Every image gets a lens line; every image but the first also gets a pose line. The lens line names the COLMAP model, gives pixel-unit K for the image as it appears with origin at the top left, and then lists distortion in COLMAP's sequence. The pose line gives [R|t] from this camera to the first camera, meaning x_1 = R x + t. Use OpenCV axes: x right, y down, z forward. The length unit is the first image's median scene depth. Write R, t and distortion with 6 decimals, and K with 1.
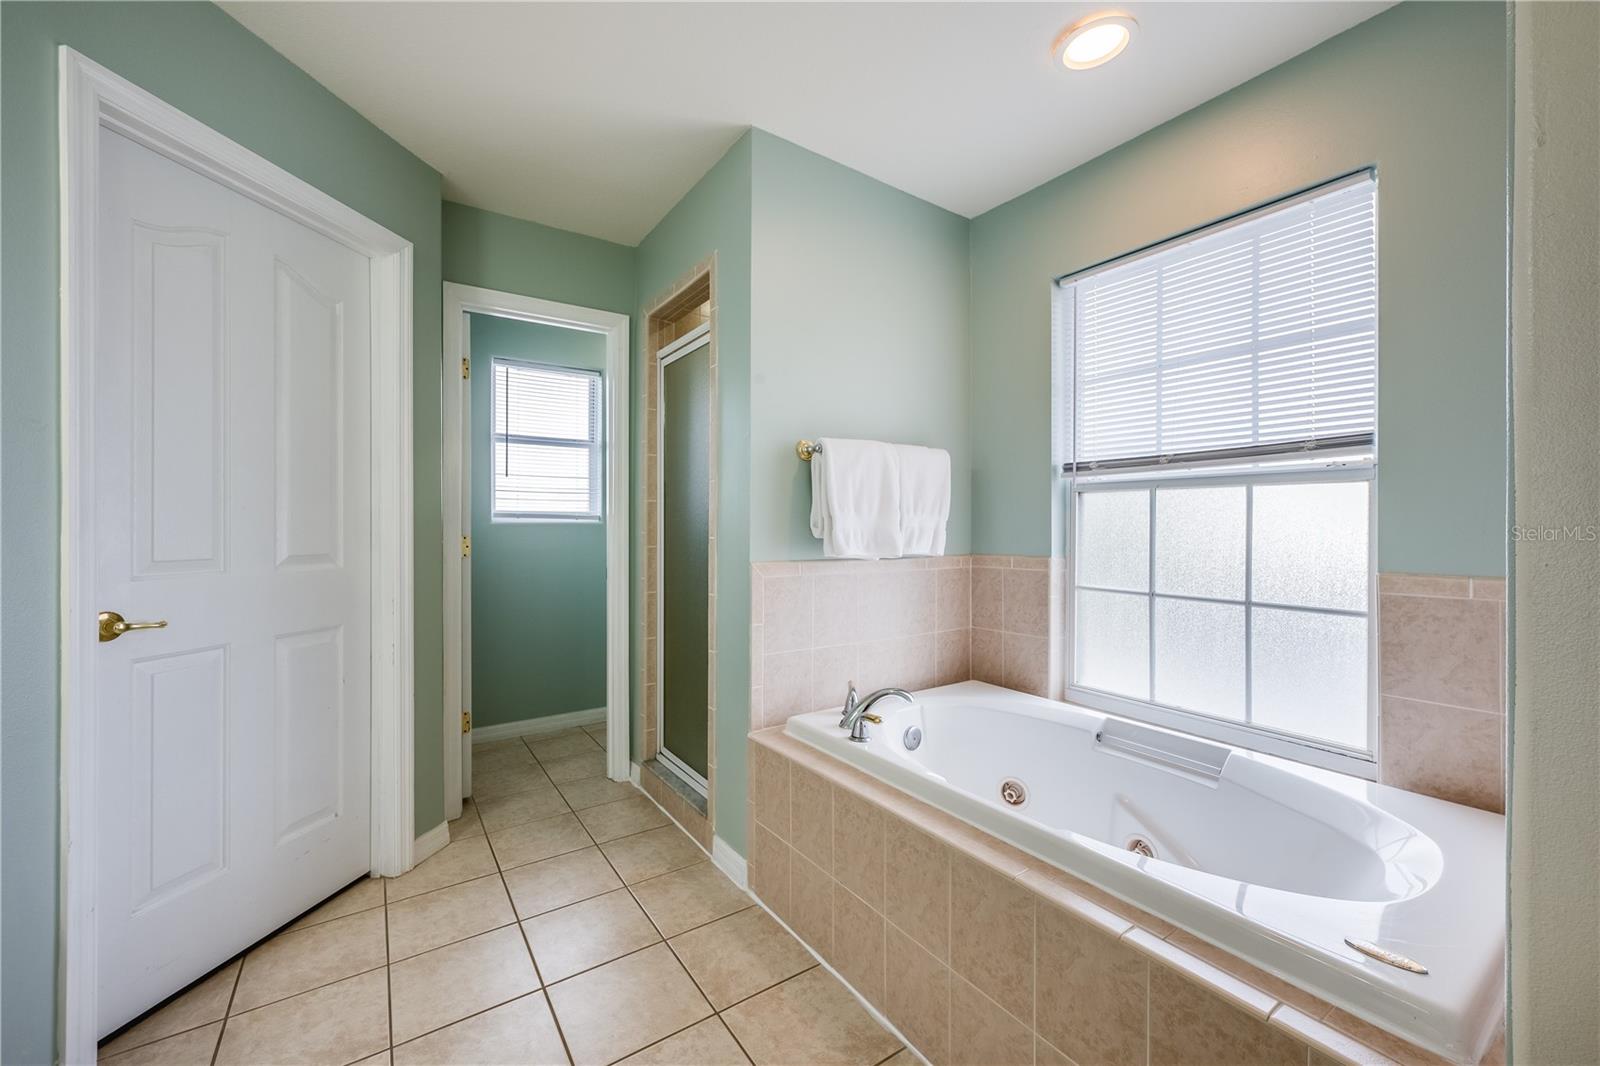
lens RADIAL K [[632.5, 0, 789.7], [0, 632.5, 521.0], [0, 0, 1]] dist [0.000135, 0.000059]
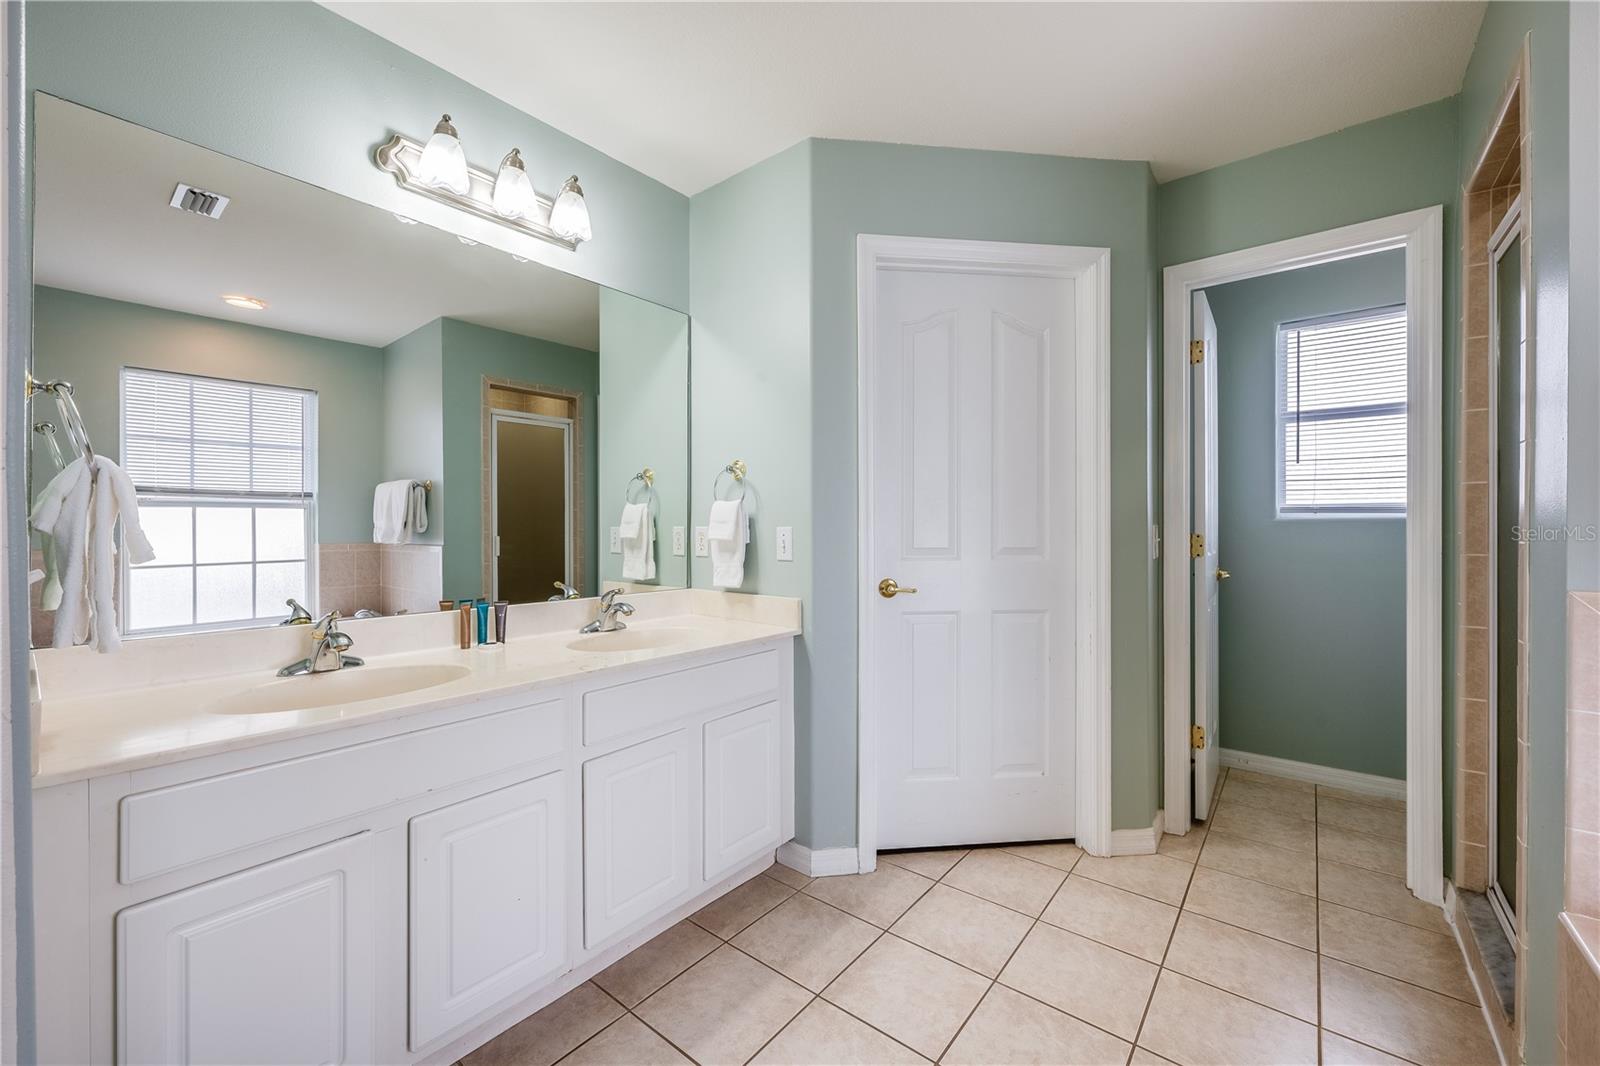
lens RADIAL K [[632.5, 0, 805.4], [0, 632.5, 520.6], [0, 0, 1]] dist [0.000135, 0.000059]
pose [[0.300649, -0.006572, -0.953712, 0.205758], [0.010327, 0.999940, -0.003635, 0.001515], [0.953679, -0.008757, 0.300699, 0.192230]]
